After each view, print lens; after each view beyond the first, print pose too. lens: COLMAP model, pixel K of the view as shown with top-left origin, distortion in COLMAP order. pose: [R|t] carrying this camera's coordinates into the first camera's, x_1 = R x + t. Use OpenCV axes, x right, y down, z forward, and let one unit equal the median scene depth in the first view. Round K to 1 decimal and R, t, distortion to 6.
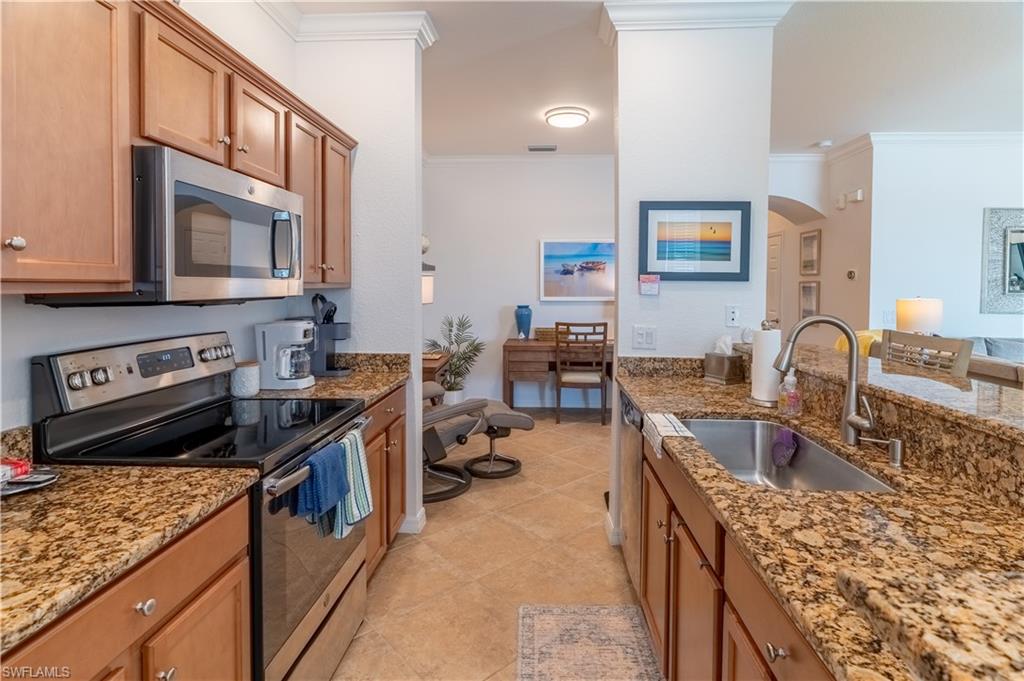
lens RADIAL K [[527.9, 0, 529.5], [0, 527.9, 285.6], [0, 0, 1]] dist [0.003252, -0.000213]
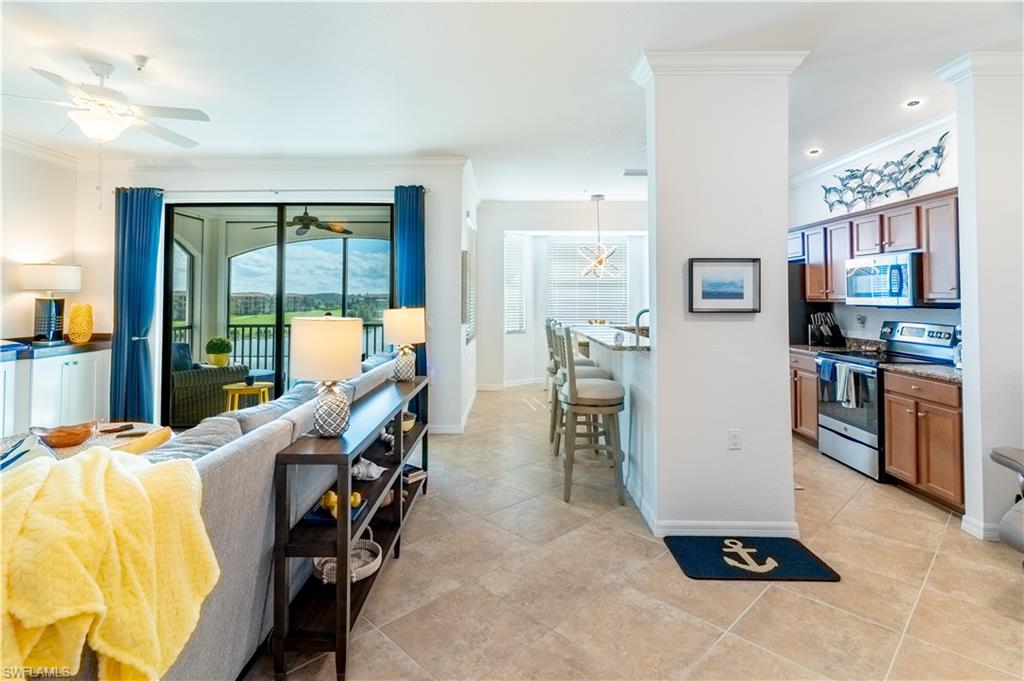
lens RADIAL K [[527.9, 0, 529.5], [0, 527.9, 285.6], [0, 0, 1]] dist [0.003252, -0.000213]
pose [[-0.998311, -0.012075, -0.056831, 1.441230], [-0.010828, 0.999695, -0.022189, 0.002242], [0.057082, -0.021536, -0.998137, 3.945369]]
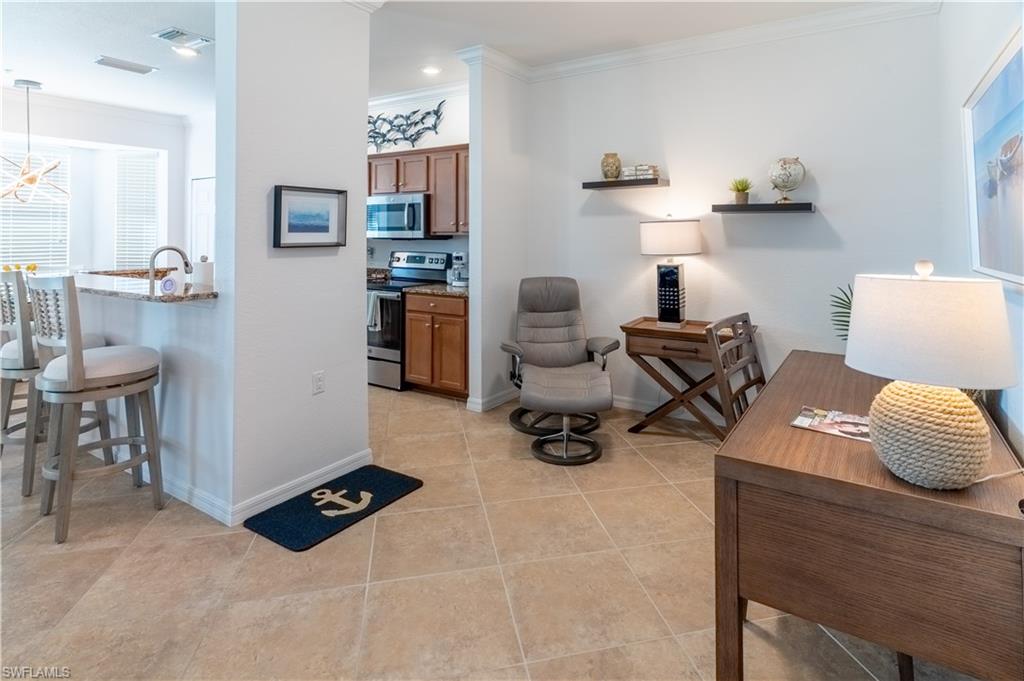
lens RADIAL K [[520.6, 0, 545.0], [0, 520.6, 223.2], [0, 0, 1]] dist [0.001926, -0.000384]
pose [[-0.489368, -0.023373, -0.871764, 1.764915], [-0.003795, 0.999688, -0.024673, 0.010443], [0.872069, -0.008766, -0.489304, 3.594671]]
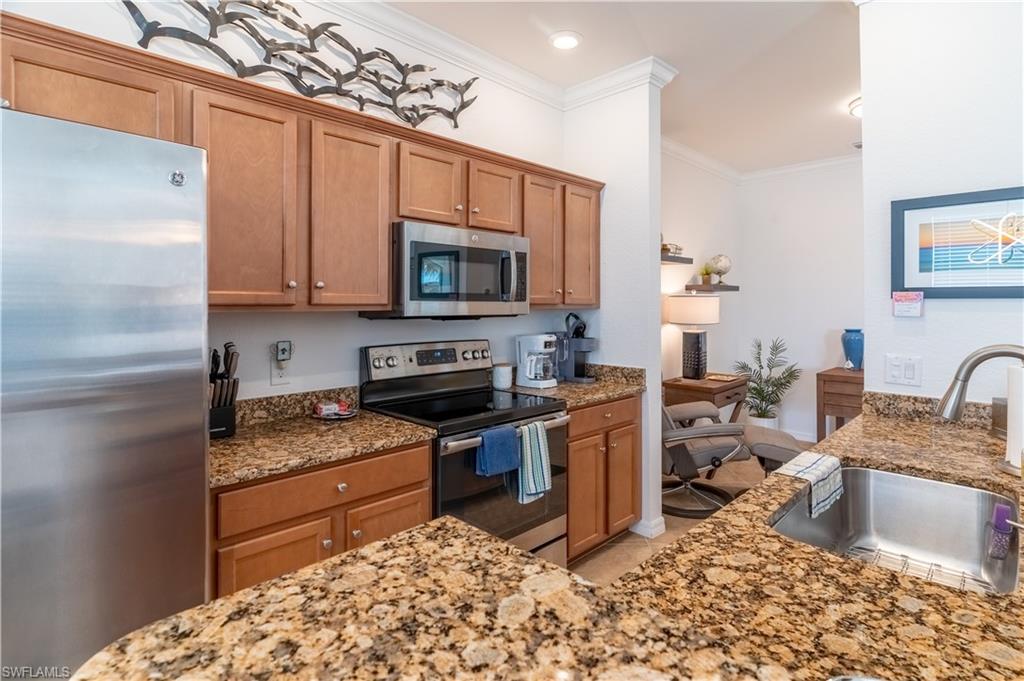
lens RADIAL K [[527.9, 0, 529.5], [0, 527.9, 285.6], [0, 0, 1]] dist [0.003252, -0.000213]
pose [[0.748101, -0.029934, -0.662909, 0.616204], [0.003348, 0.999140, -0.041339, 0.003323], [0.663576, 0.028706, 0.747558, 0.046190]]
